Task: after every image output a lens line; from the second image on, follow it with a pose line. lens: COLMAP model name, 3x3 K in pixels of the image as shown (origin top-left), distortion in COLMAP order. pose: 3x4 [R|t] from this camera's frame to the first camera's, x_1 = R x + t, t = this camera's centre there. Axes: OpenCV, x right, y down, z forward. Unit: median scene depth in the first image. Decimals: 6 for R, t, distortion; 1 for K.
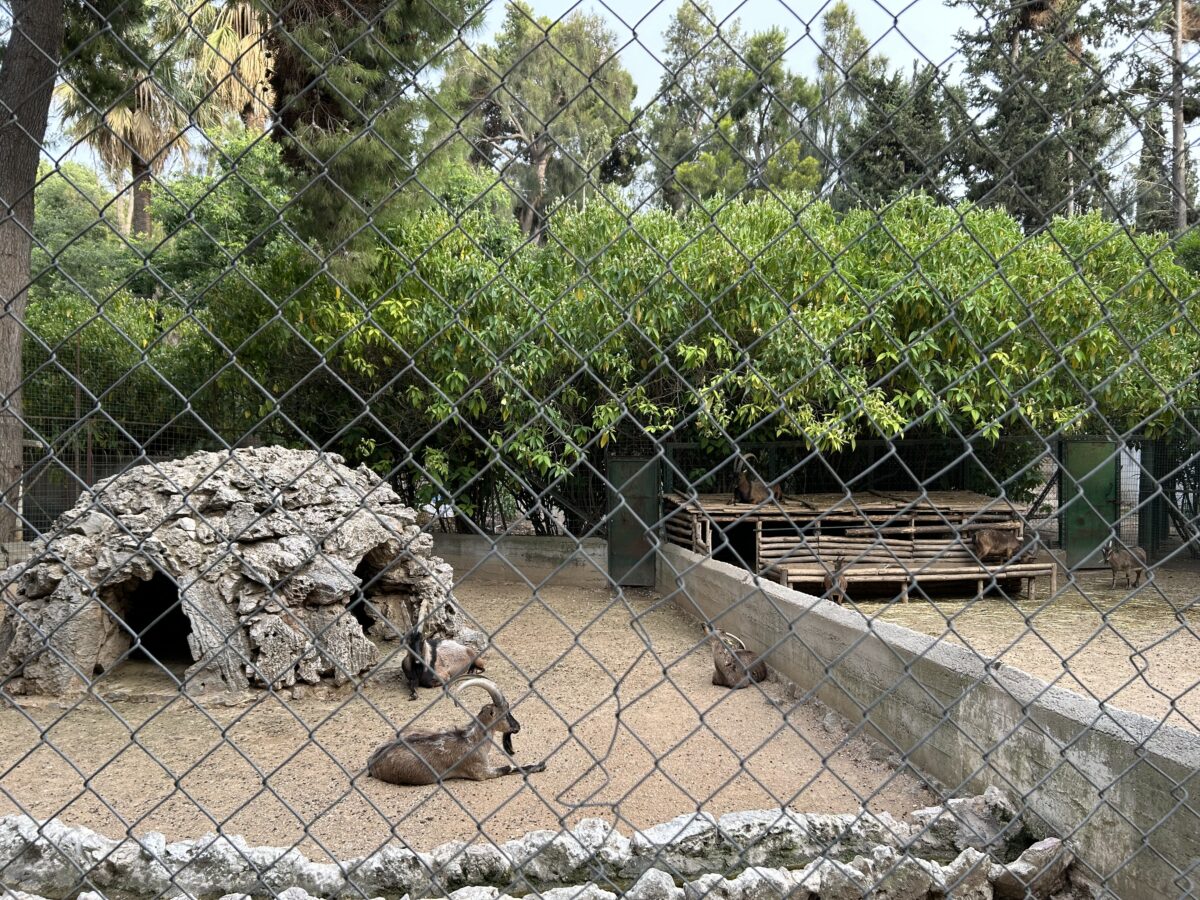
lens RADIAL K [[899.3, 0, 600.0], [0, 899.3, 450.0], [0, 0, 1]] dist [0.041783, -0.053853]
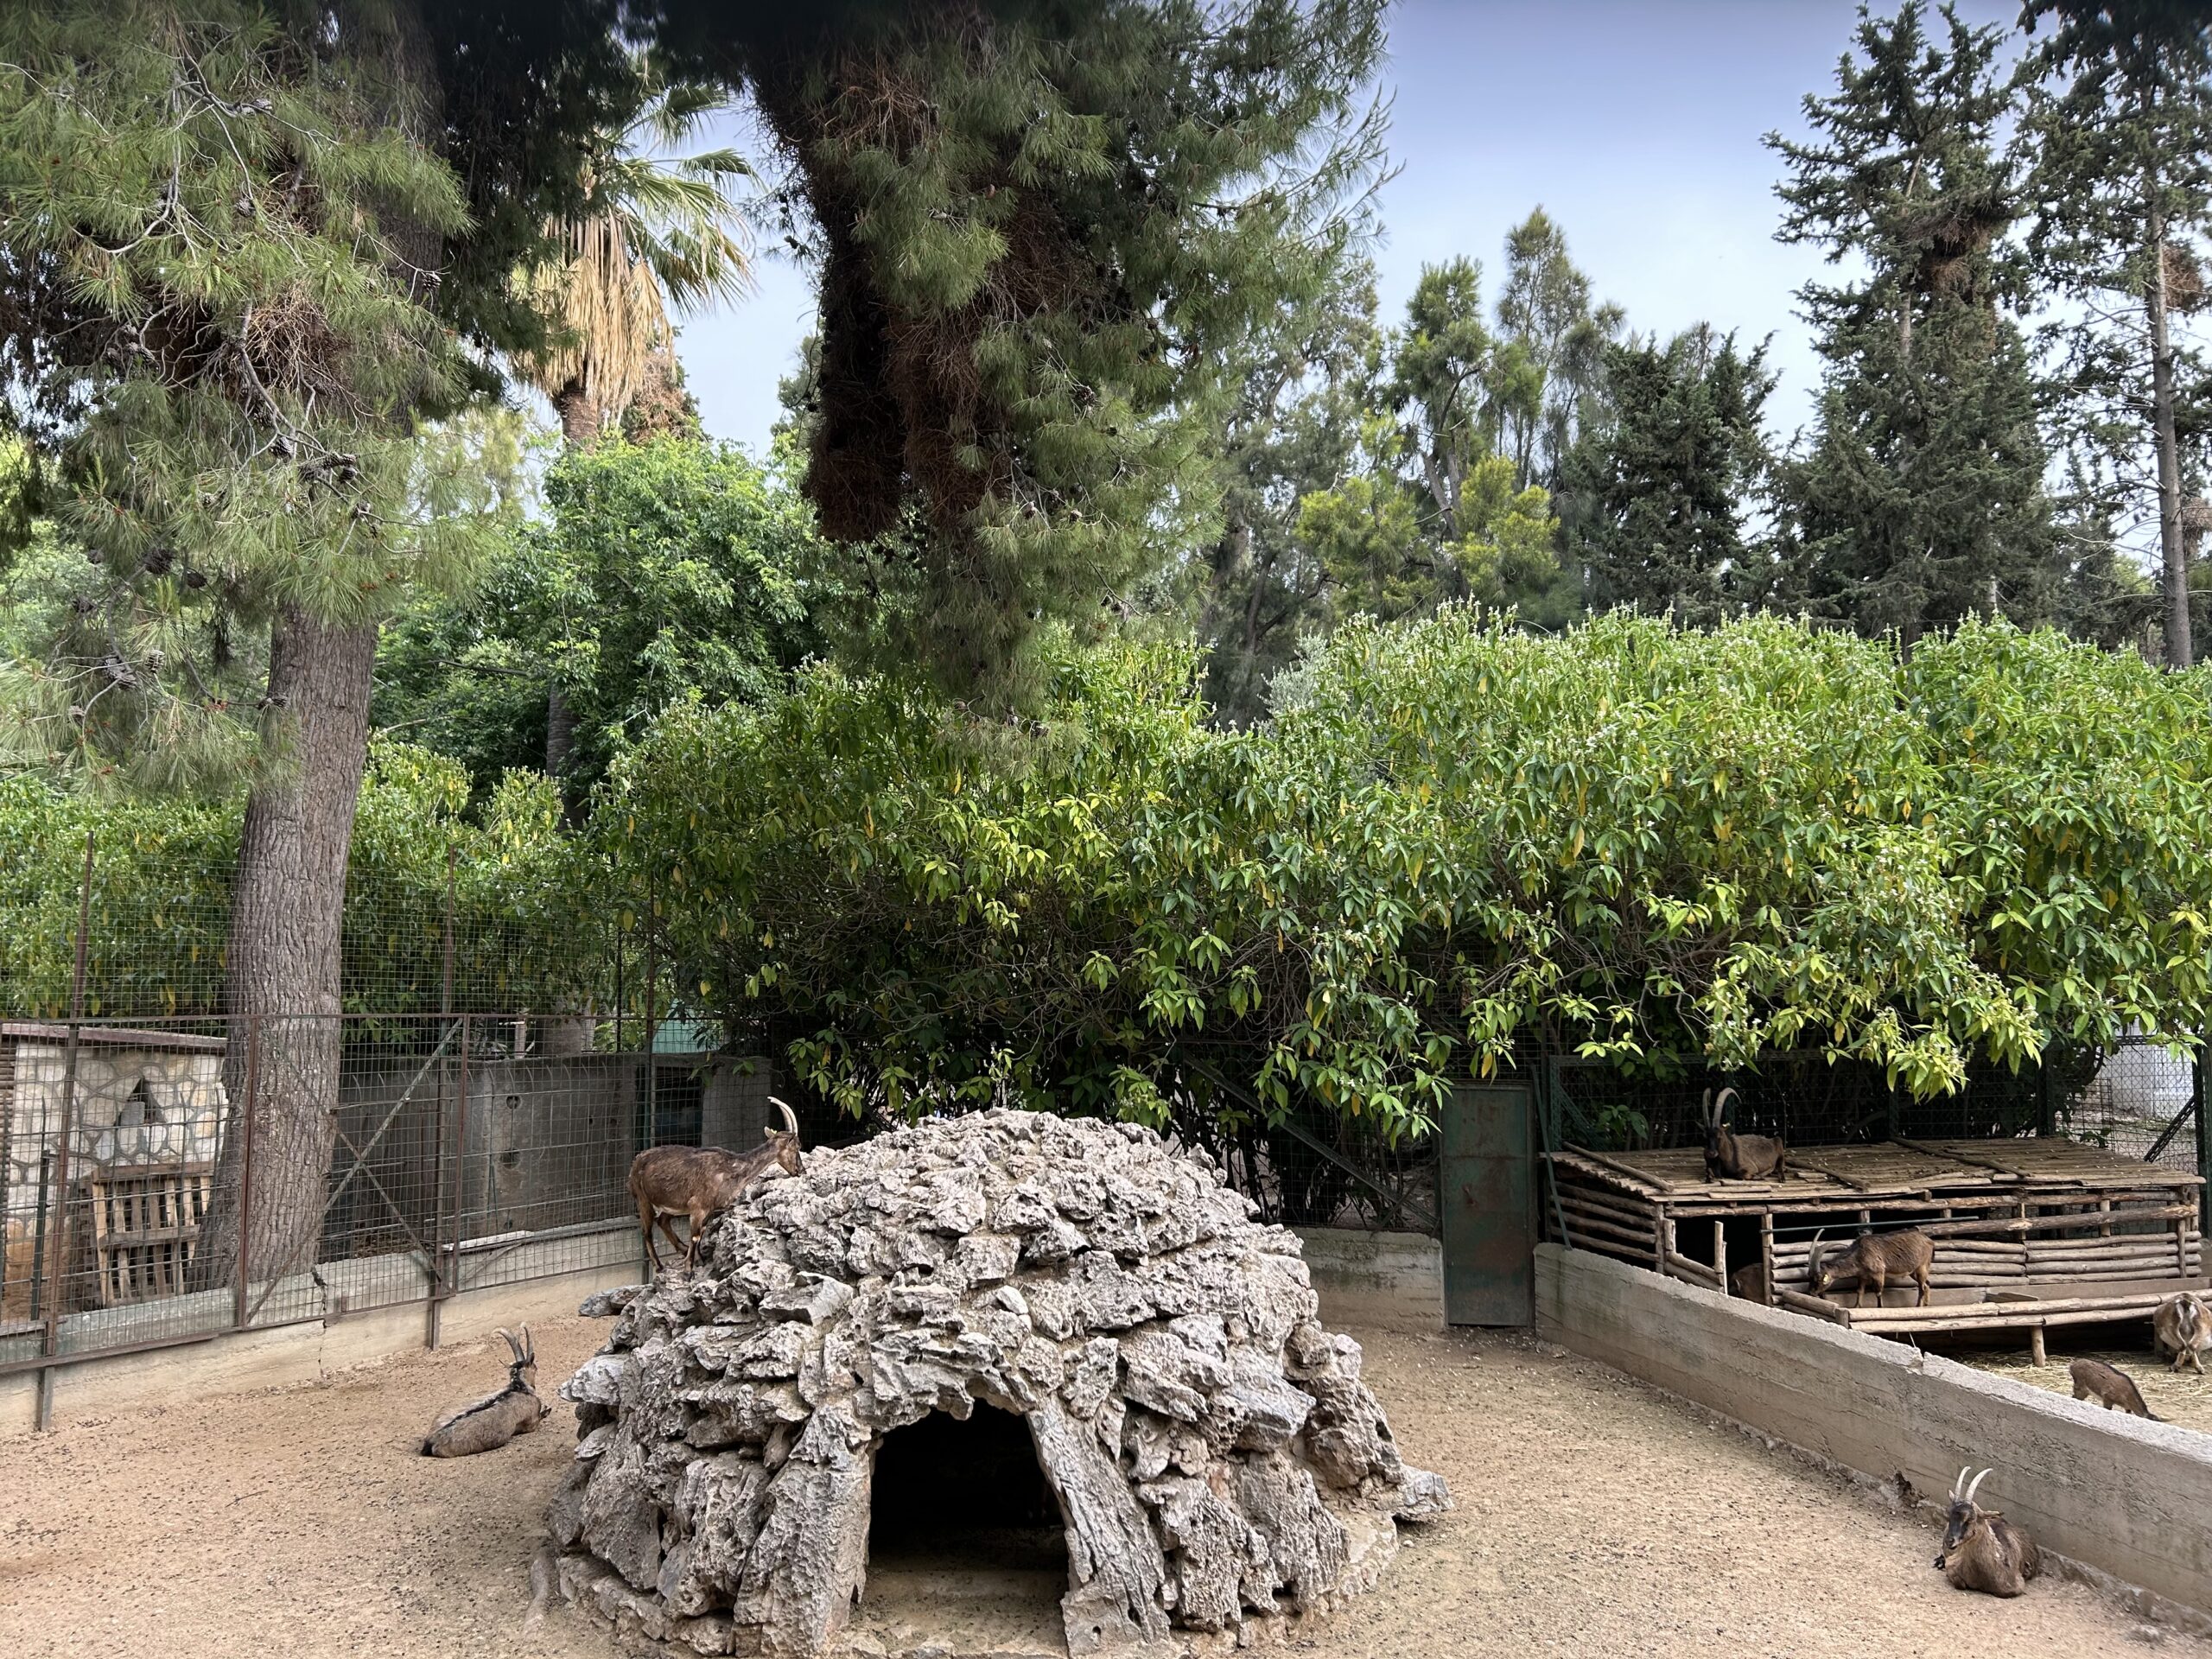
lens RADIAL K [[1657.6, 0, 1106.0], [0, 1657.6, 829.5], [0, 0, 1]] dist [0.041783, -0.053853]
pose [[0.996986, 0.007946, 0.077174, -0.328270], [-0.001803, 0.996846, -0.079344, -0.077995], [-0.077561, 0.078965, 0.993856, 0.010741]]
